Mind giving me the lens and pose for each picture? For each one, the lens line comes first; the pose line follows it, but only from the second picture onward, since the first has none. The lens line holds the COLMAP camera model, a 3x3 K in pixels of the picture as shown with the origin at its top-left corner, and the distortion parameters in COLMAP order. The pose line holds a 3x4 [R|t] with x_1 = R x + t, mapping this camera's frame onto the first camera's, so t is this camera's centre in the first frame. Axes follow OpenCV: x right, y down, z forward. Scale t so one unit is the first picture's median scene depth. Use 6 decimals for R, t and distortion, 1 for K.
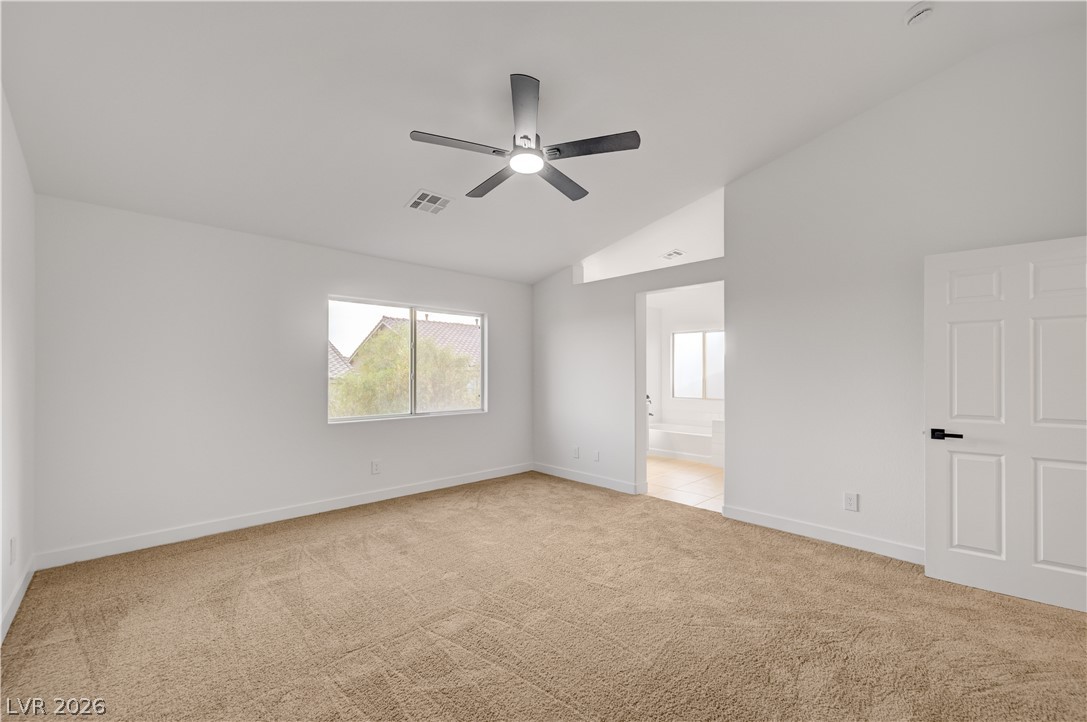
lens RADIAL K [[448.2, 0, 547.7], [0, 448.2, 366.0], [0, 0, 1]] dist [0.000844, 0.000093]
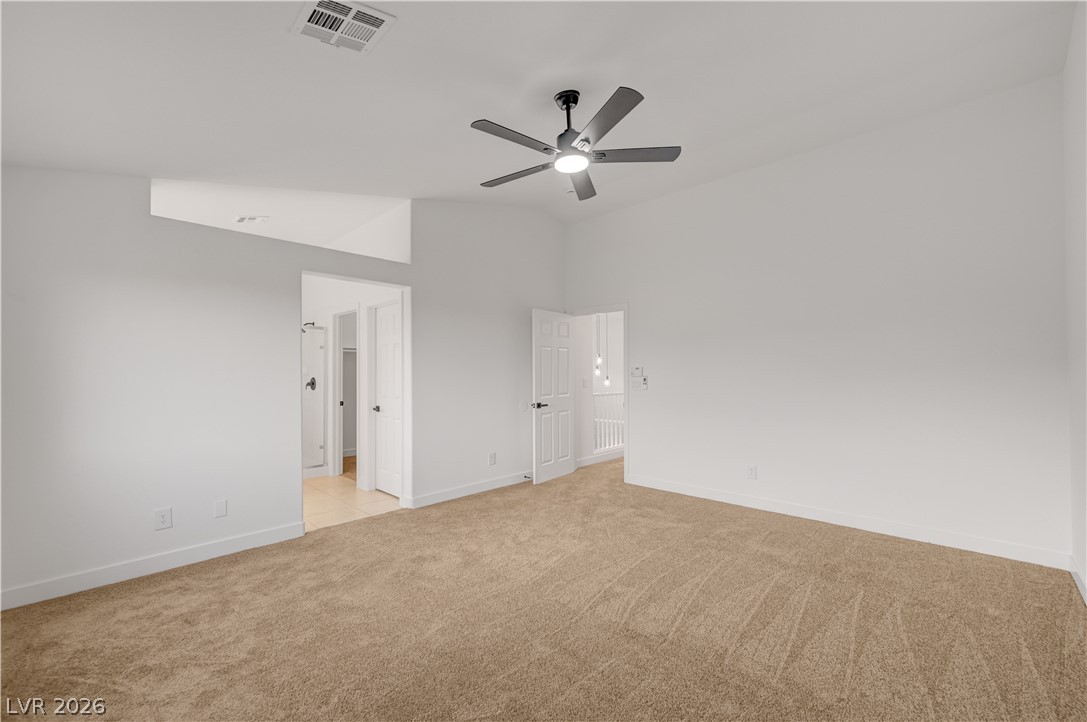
lens RADIAL K [[448.2, 0, 547.7], [0, 448.2, 366.0], [0, 0, 1]] dist [0.000844, 0.000093]
pose [[-0.037047, 0.007433, 0.999286, -0.674508], [-0.007883, 0.999939, -0.007730, 0.002420], [-0.999282, -0.008164, -0.036986, 0.712752]]
